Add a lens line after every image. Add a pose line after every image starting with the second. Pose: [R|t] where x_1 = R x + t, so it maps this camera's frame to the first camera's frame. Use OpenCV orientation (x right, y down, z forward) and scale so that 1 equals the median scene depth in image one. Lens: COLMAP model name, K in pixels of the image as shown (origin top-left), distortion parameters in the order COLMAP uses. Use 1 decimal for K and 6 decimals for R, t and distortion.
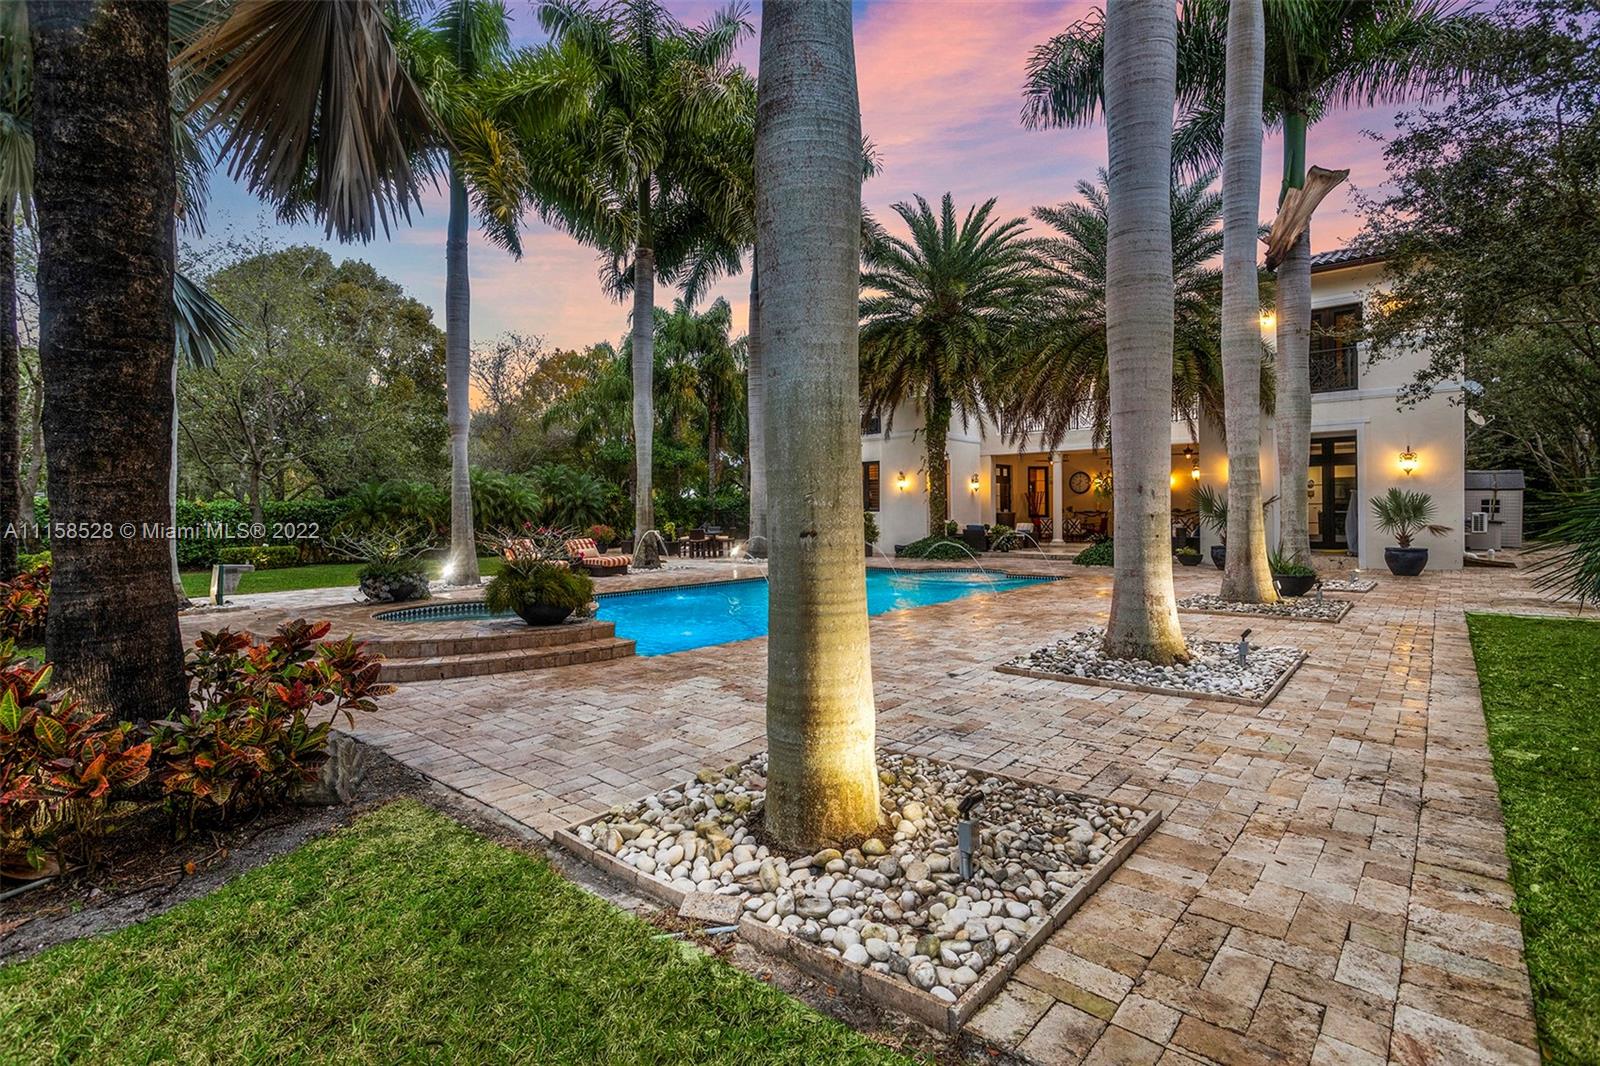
lens RADIAL K [[780.5, 0, 800.0], [0, 780.5, 533.0], [0, 0, 1]] dist [-0.002274, -0.000280]
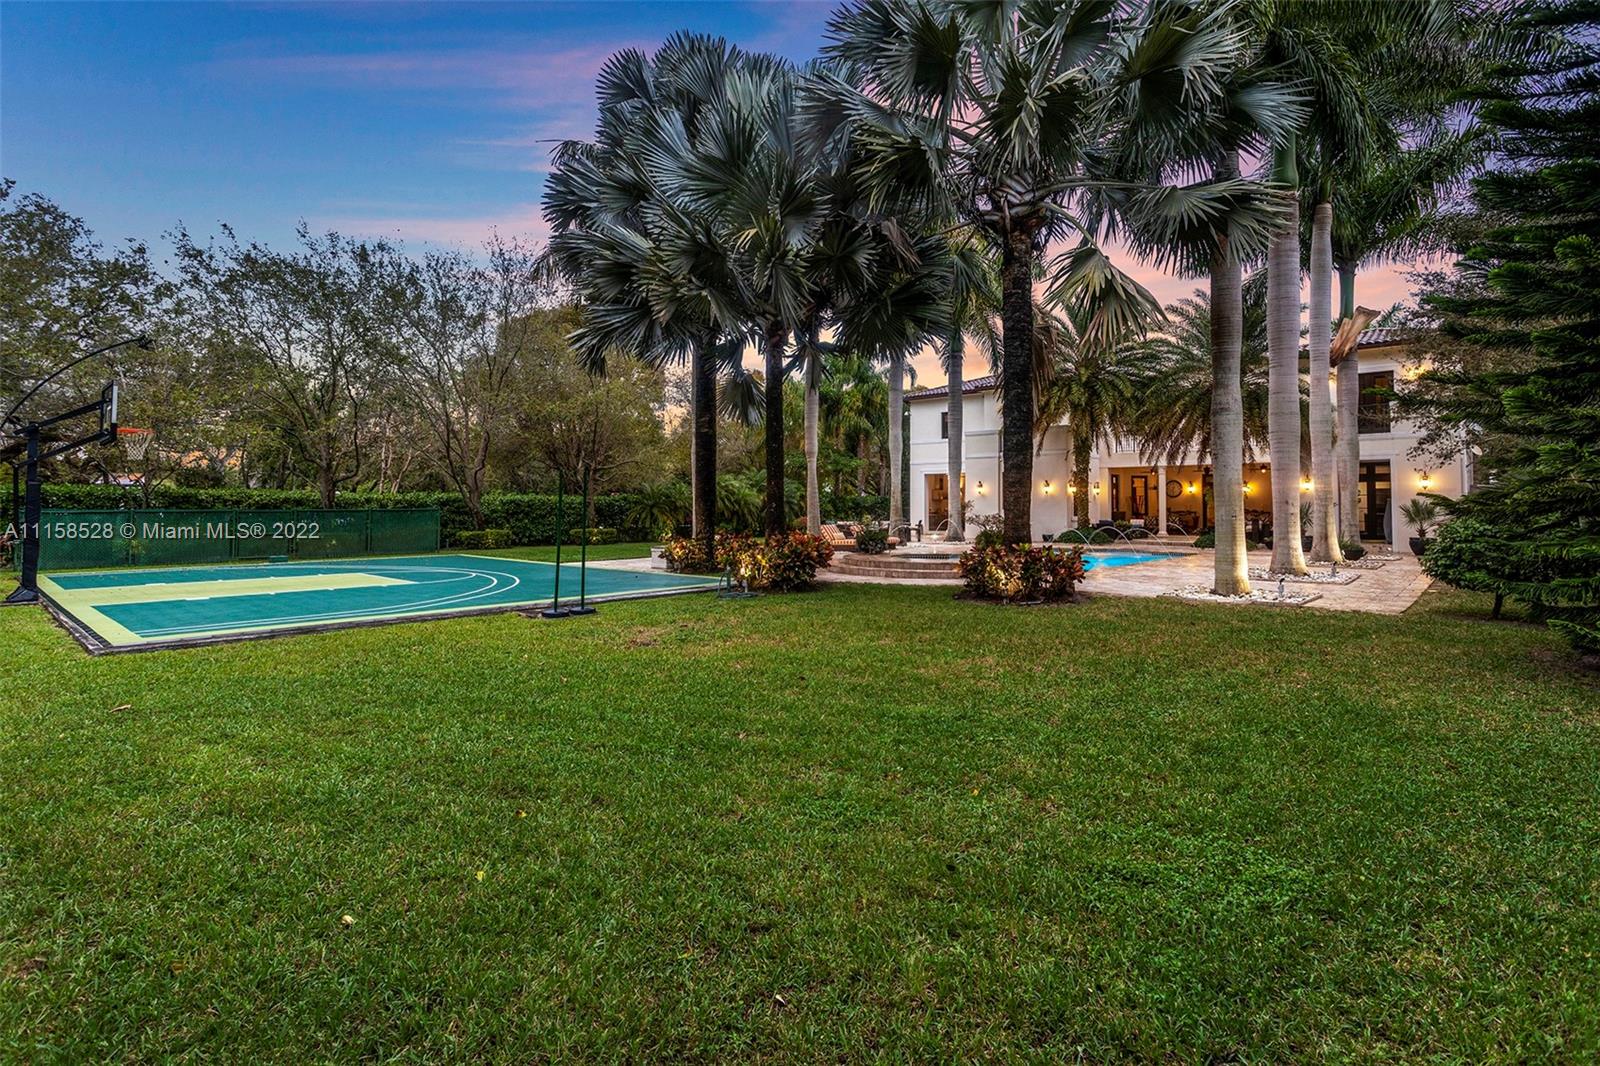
lens RADIAL K [[771.6, 0, 805.5], [0, 771.6, 497.5], [0, 0, 1]] dist [0.000483, 0.000153]
pose [[0.999171, 0.012367, -0.038780, -0.314274], [-0.013909, 0.999113, -0.039759, 0.014293], [0.038254, 0.040265, 0.998456, -0.467910]]
